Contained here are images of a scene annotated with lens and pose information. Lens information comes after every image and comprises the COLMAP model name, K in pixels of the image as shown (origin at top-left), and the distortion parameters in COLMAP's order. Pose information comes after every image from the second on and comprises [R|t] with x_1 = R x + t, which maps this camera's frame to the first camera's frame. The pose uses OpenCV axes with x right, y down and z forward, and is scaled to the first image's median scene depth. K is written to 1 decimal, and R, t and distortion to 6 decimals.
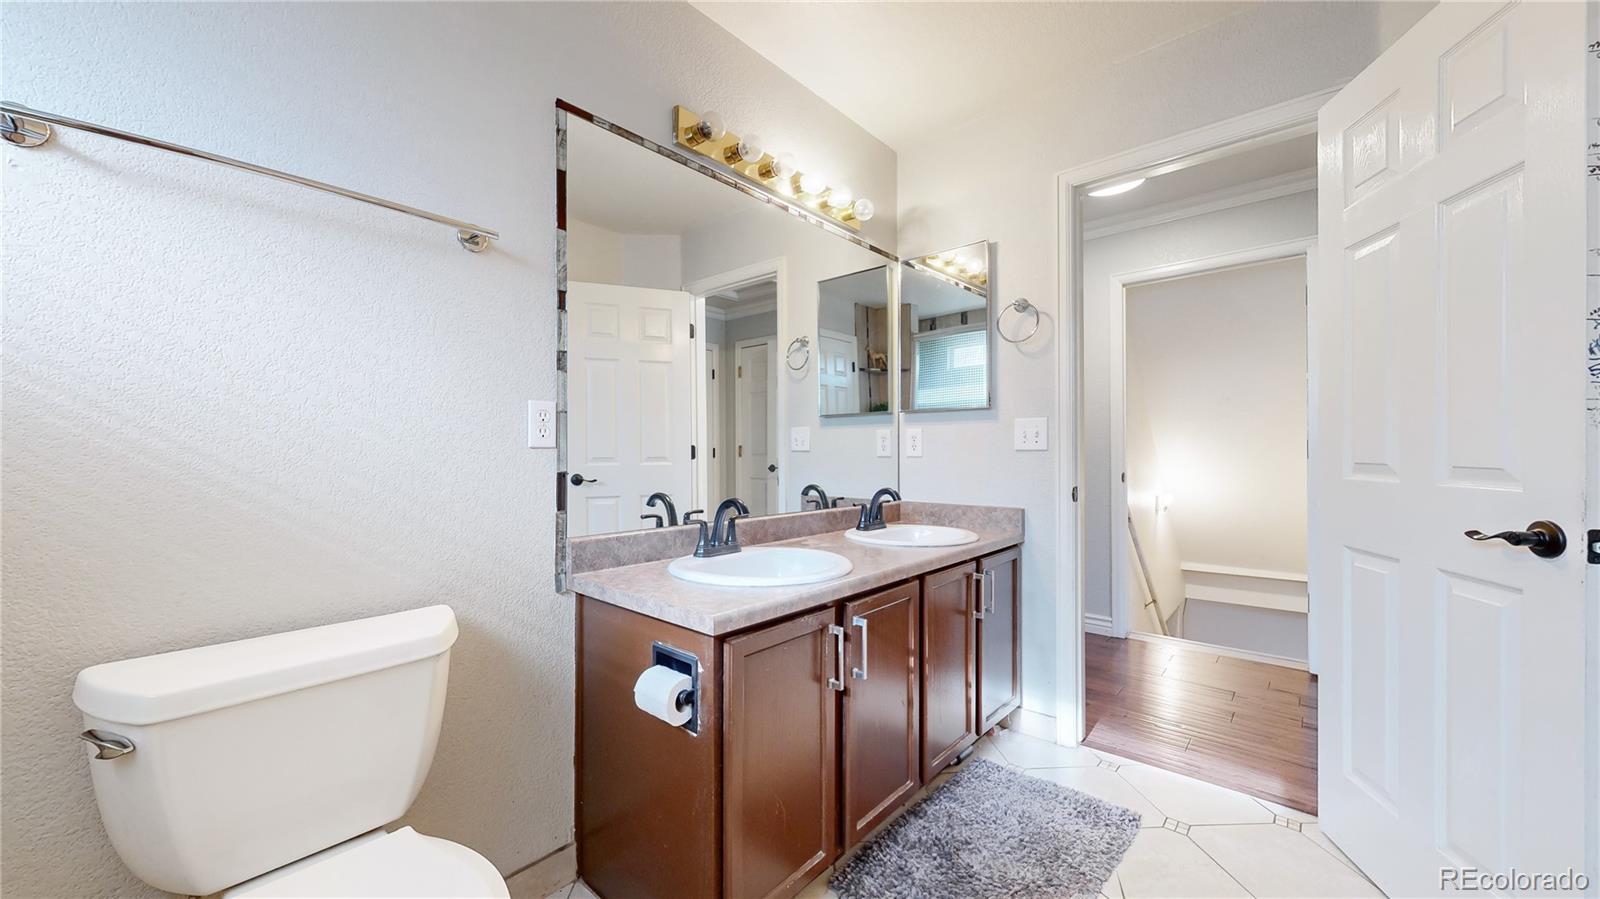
lens RADIAL K [[559.9, 0, 803.5], [0, 559.9, 451.9], [0, 0, 1]] dist [-0.001123, -0.000027]
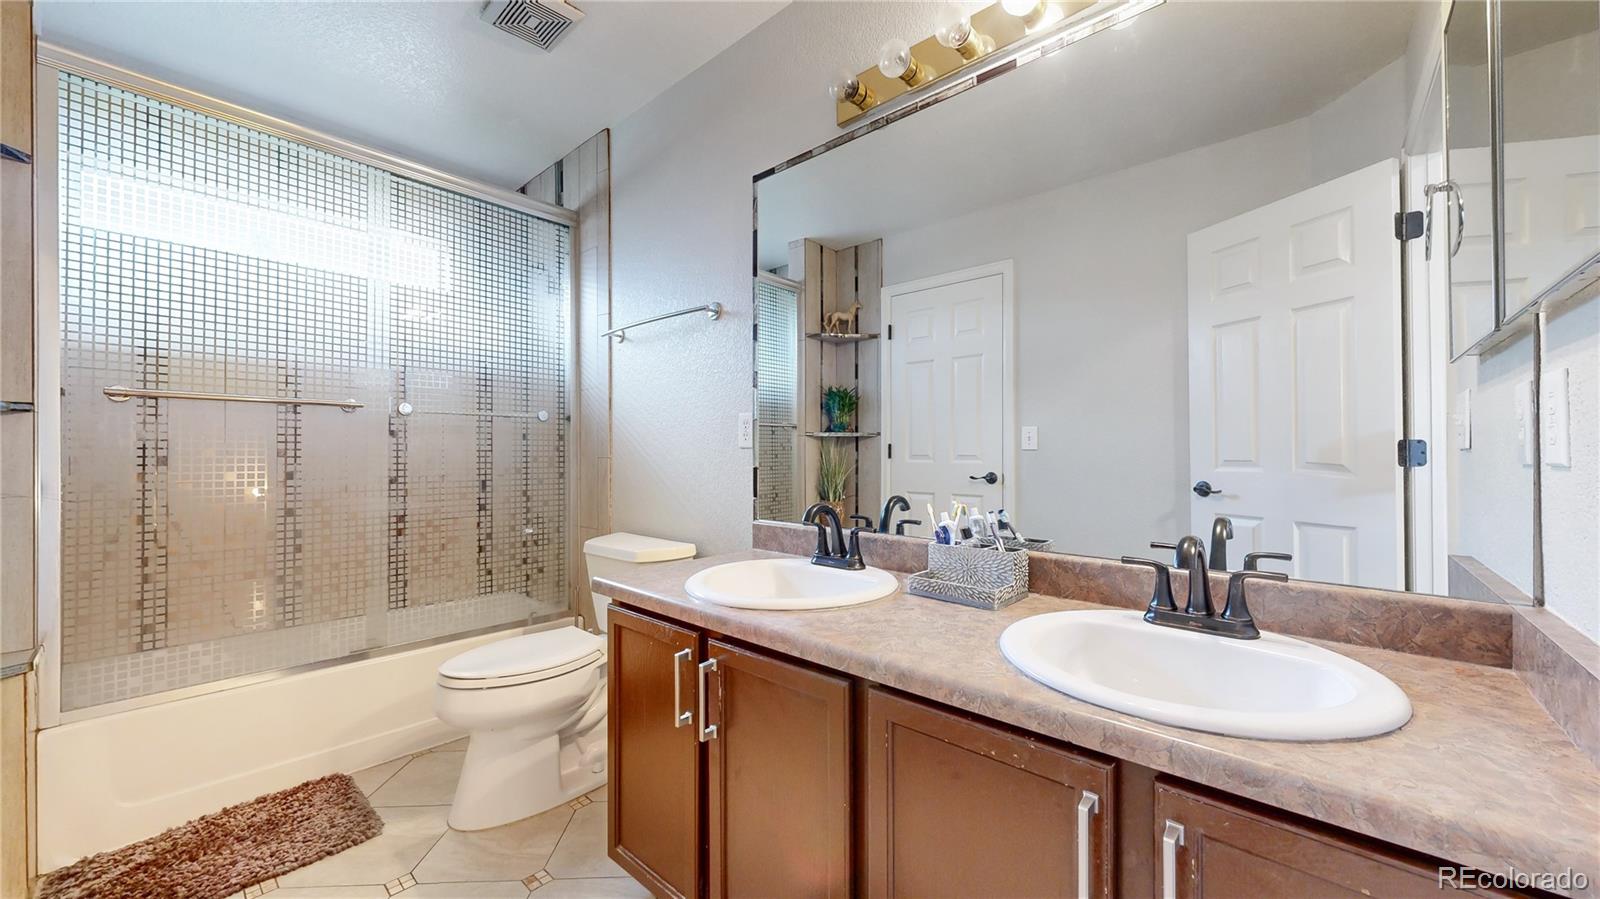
lens RADIAL K [[585.8, 0, 803.3], [0, 585.8, 449.1], [0, 0, 1]] dist [0.001273, 0.000024]
pose [[0.012863, -0.005680, -0.999901, 0.800257], [-0.001673, 0.999982, -0.005702, 0.002345], [0.999916, 0.001746, 0.012853, 0.971395]]
